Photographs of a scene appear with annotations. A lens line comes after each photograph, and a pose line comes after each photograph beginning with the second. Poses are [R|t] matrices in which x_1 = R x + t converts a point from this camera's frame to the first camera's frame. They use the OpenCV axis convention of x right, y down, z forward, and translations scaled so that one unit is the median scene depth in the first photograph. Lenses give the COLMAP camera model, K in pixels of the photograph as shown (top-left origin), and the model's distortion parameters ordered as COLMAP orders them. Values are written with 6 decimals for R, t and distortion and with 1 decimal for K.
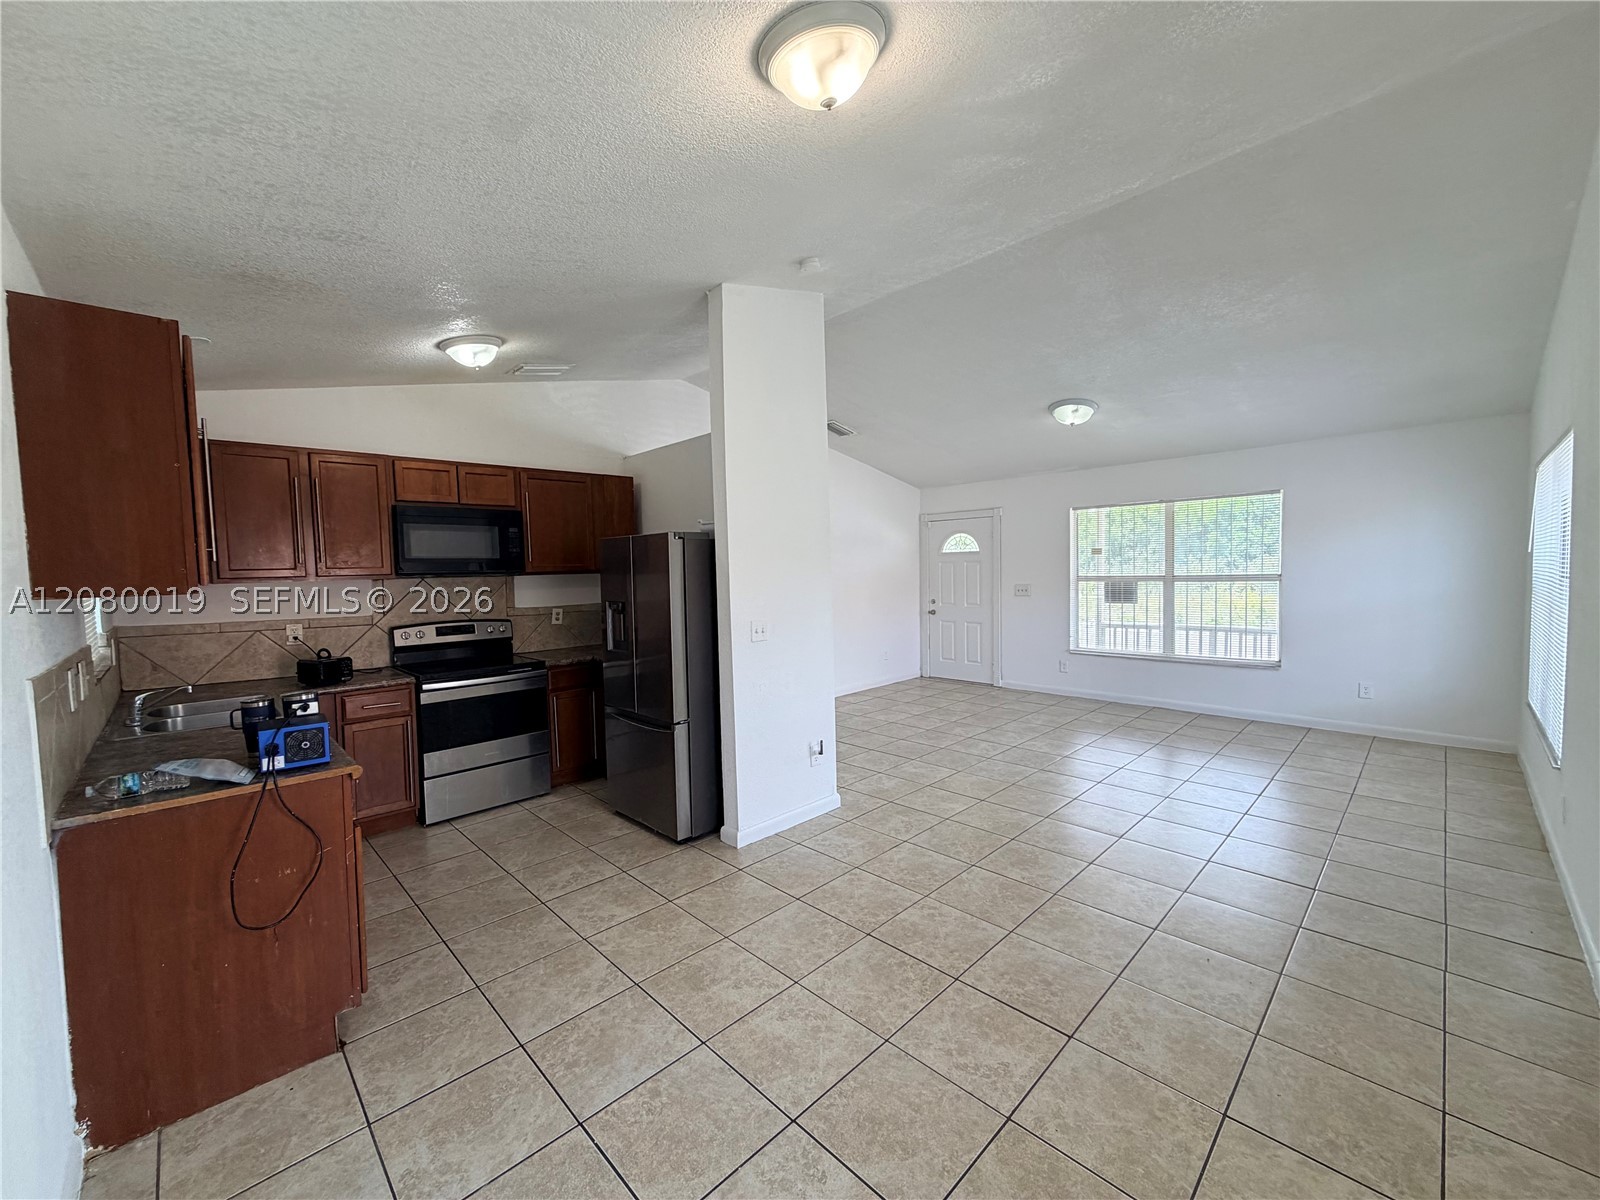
lens RADIAL K [[634.7, 0, 792.9], [0, 634.7, 599.9], [0, 0, 1]] dist [-0.002310, -0.000373]
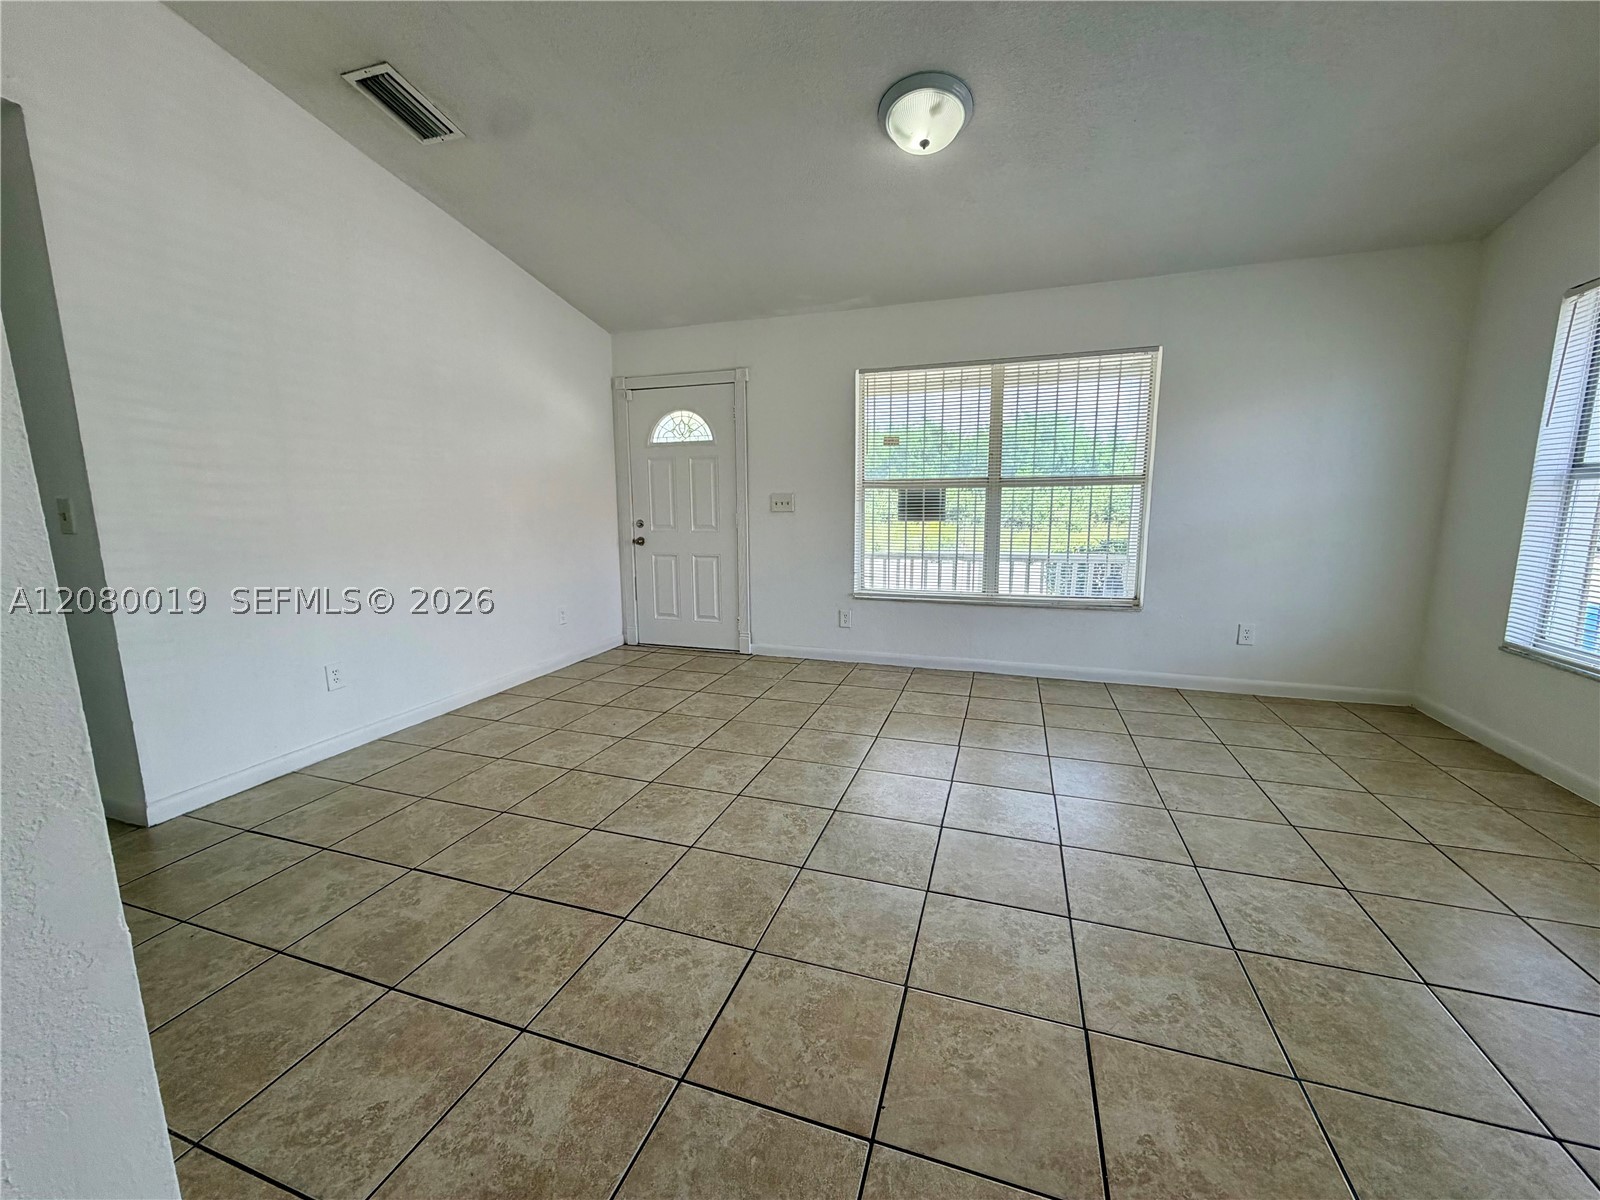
lens RADIAL K [[634.7, 0, 792.9], [0, 634.7, 599.9], [0, 0, 1]] dist [-0.002310, -0.000373]
pose [[0.890596, -0.057159, 0.451190, 0.087997], [0.011723, 0.994626, 0.102864, 0.017921], [-0.454645, -0.086321, 0.886480, 0.470280]]
